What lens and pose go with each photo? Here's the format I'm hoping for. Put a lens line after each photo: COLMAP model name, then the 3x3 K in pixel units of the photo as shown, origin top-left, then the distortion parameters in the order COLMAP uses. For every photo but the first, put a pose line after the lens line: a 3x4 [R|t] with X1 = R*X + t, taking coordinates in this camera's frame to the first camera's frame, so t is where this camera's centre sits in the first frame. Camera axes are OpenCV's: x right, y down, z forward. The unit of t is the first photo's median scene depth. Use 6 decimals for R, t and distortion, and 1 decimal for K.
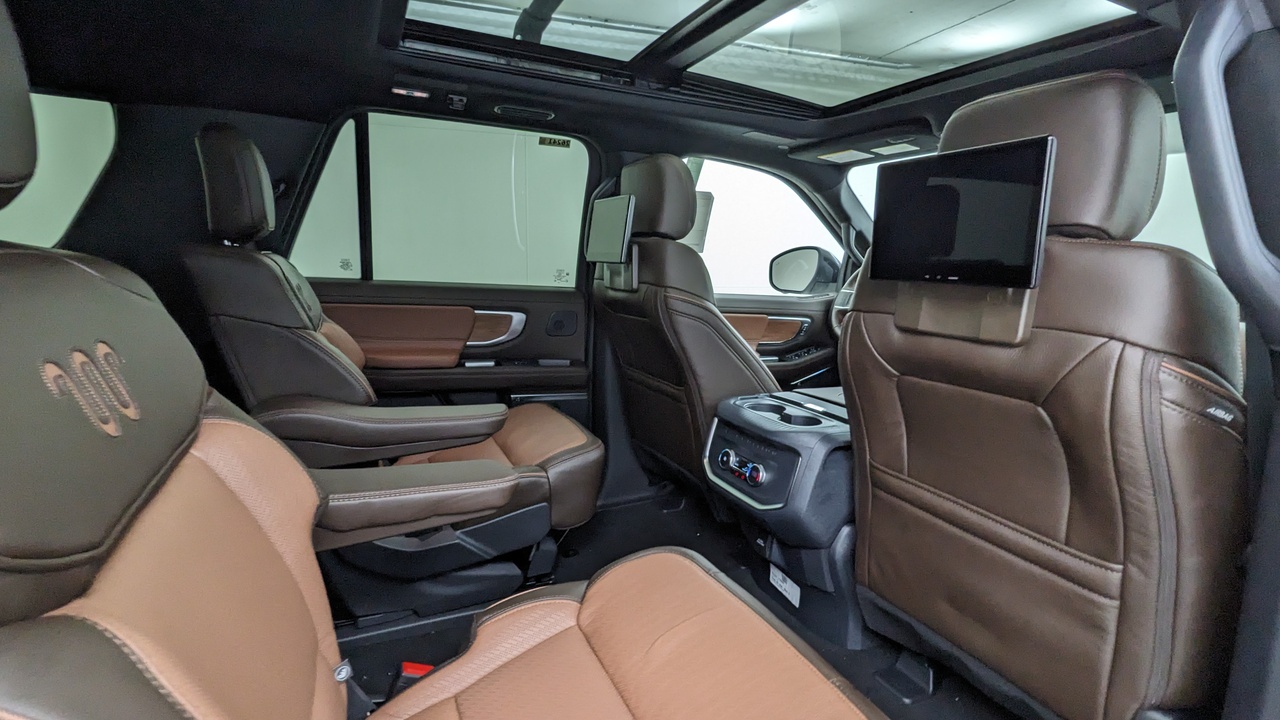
lens RADIAL K [[611.2, 0, 668.4], [0, 611.2, 347.3], [0, 0, 1]] dist [-0.003334, -0.001609]
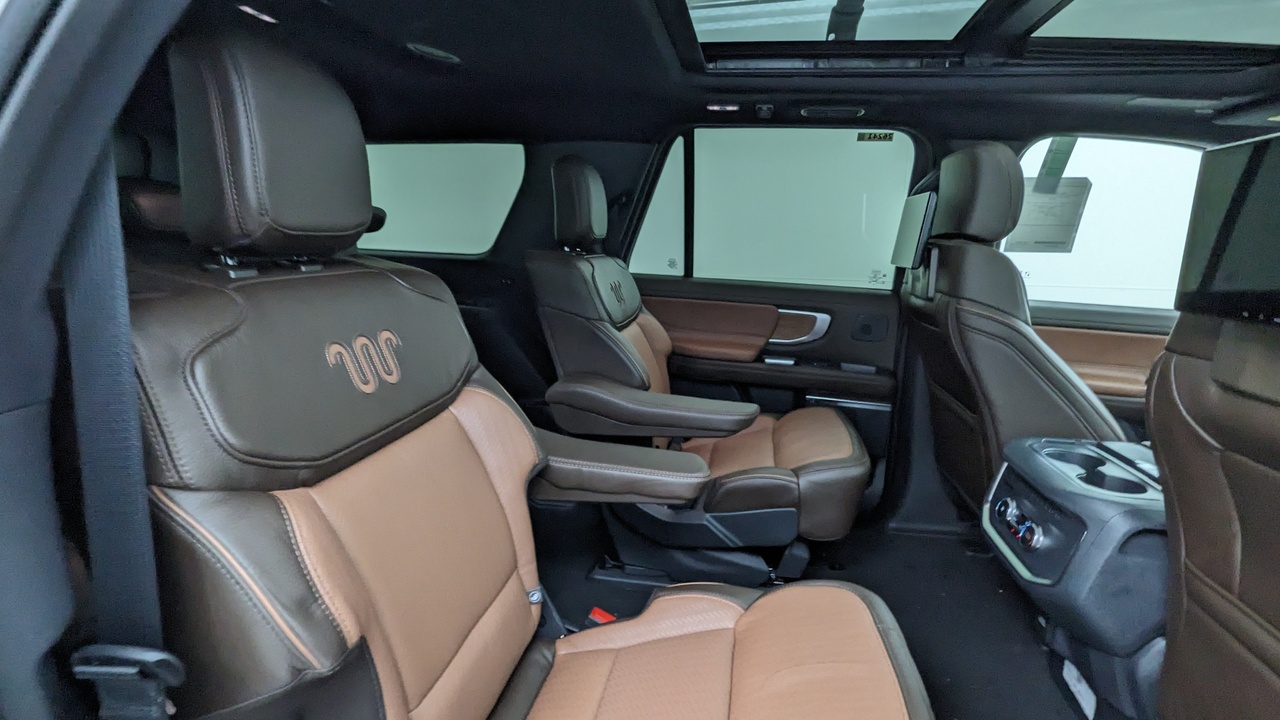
lens RADIAL K [[611.2, 0, 631.5], [0, 611.2, 350.0], [0, 0, 1]] dist [-0.003334, -0.001609]
pose [[0.812337, 0.096982, -0.575068, 0.133640], [-0.088641, 0.995152, 0.042613, -0.022791], [0.576412, 0.016358, 0.816995, 0.024890]]
